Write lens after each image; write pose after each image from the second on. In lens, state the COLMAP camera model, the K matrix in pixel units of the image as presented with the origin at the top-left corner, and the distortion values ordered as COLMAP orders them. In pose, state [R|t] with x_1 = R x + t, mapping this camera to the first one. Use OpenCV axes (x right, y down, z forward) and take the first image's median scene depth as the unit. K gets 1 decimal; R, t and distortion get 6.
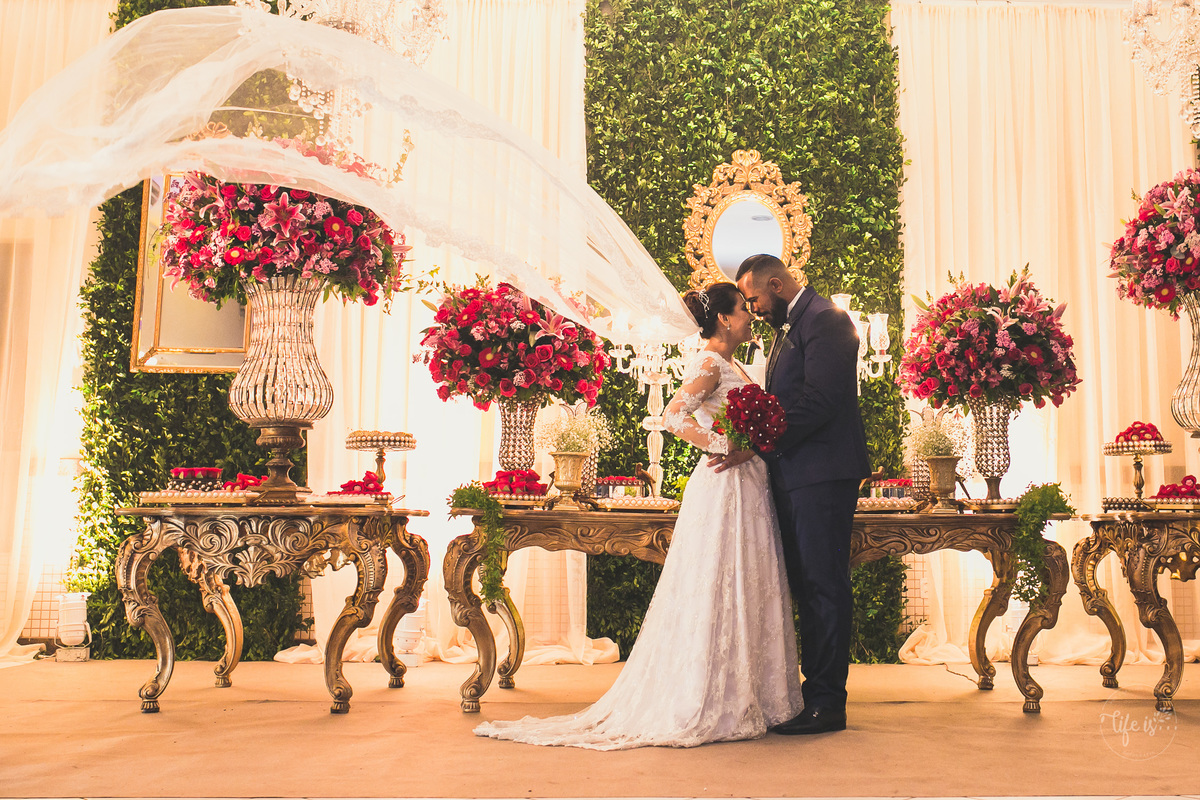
lens RADIAL K [[1510.7, 0, 740.0], [0, 1510.7, 339.8], [0, 0, 1]] dist [-0.027002, 0.002050]
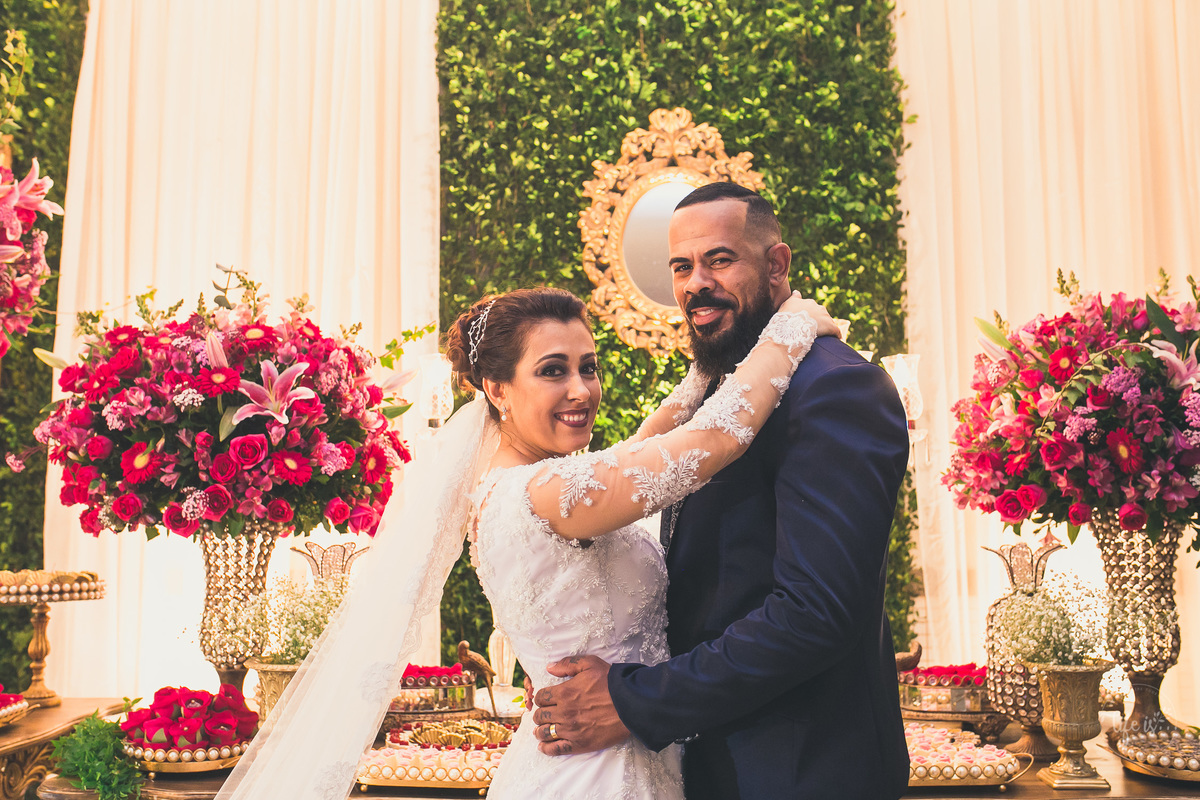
lens RADIAL K [[1173.8, 0, 600.0], [0, 1173.8, 400.0], [0, 0, 1]] dist [-0.060194, 0.093468]
pose [[0.996462, -0.015686, -0.082570, 0.014157], [0.019022, 0.999027, 0.039778, -0.016221], [0.081866, -0.041208, 0.995791, 0.469586]]
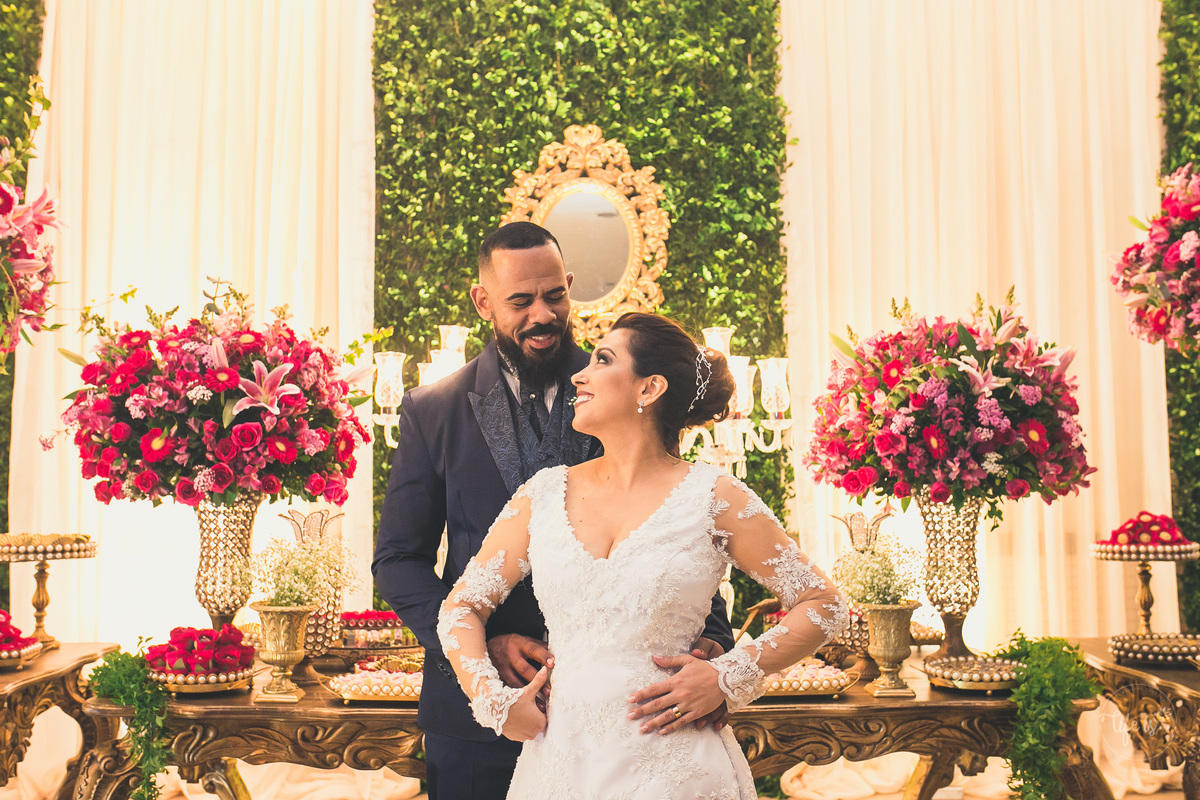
lens RADIAL K [[1204.3, 0, 600.0], [0, 1204.3, 400.0], [0, 0, 1]] dist [-0.056210, 0.082731]
pose [[0.999985, -0.002565, 0.004832, 0.009506], [0.002205, 0.997318, 0.073159, -0.031466], [-0.005007, -0.073147, 0.997309, 0.384000]]
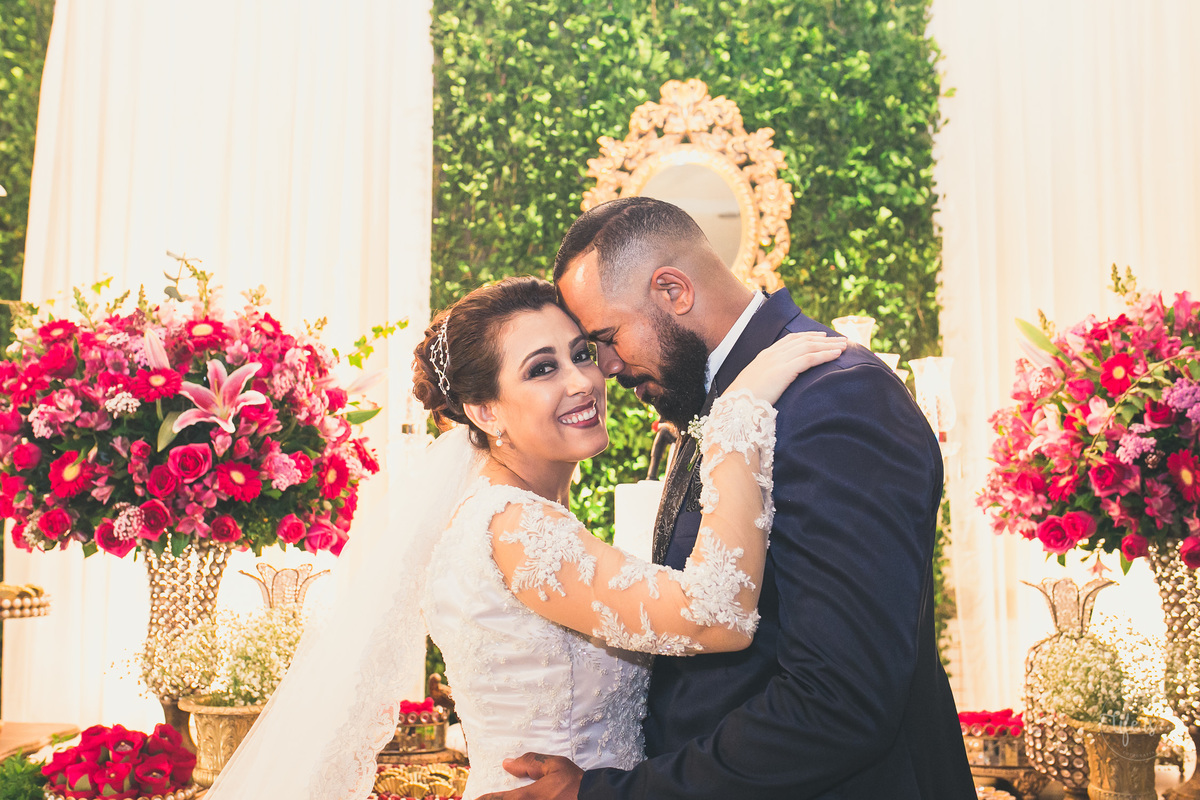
lens RADIAL K [[1222.6, 0, 584.1], [0, 1222.6, 387.4], [0, 0, 1]] dist [-0.062061, 0.095471]
pose [[0.993169, -0.005477, -0.116556, 0.021274], [0.010326, 0.999104, 0.041039, -0.020496], [0.116227, -0.041962, 0.992336, 0.494542]]
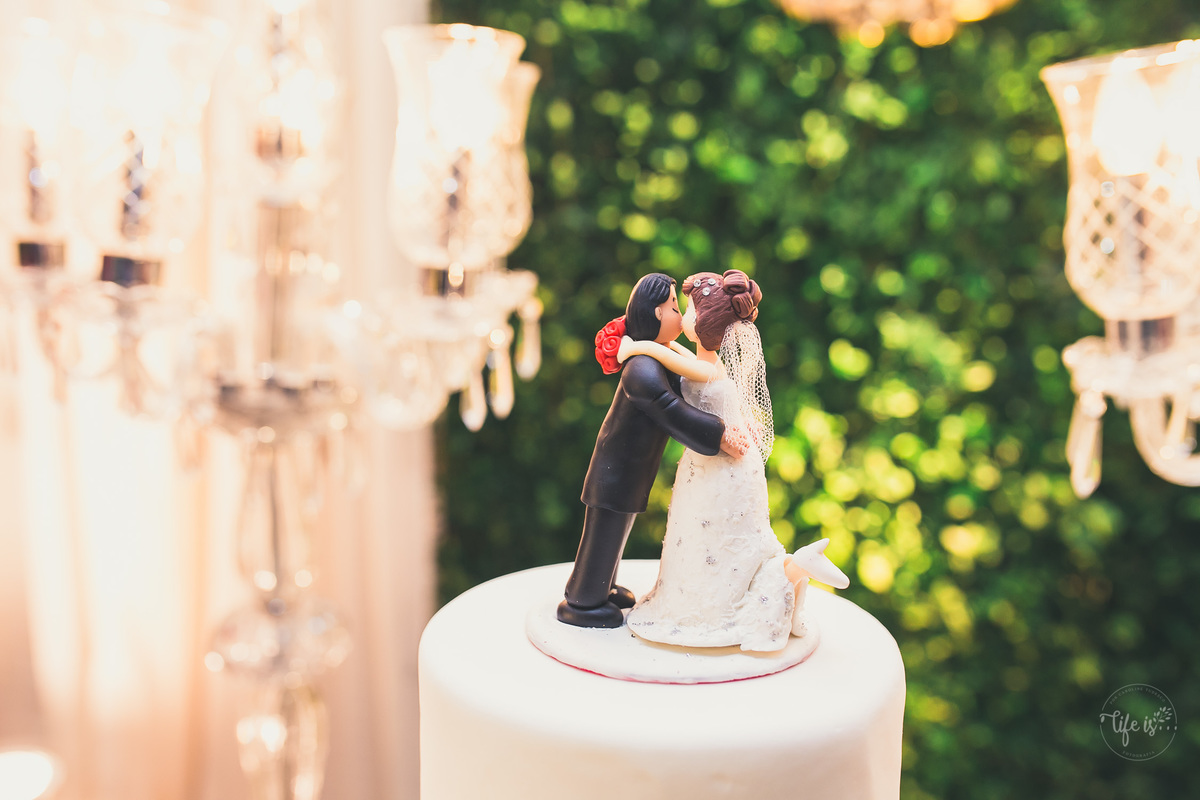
lens RADIAL K [[1204.3, 0, 600.0], [0, 1204.3, 400.0], [0, 0, 1]] dist [-0.056210, 0.082731]
pose [[0.959351, 0.054682, -0.276868, 0.020072], [0.027874, 0.957893, 0.285769, -0.013477], [0.280836, -0.281870, 0.917431, 0.729511]]
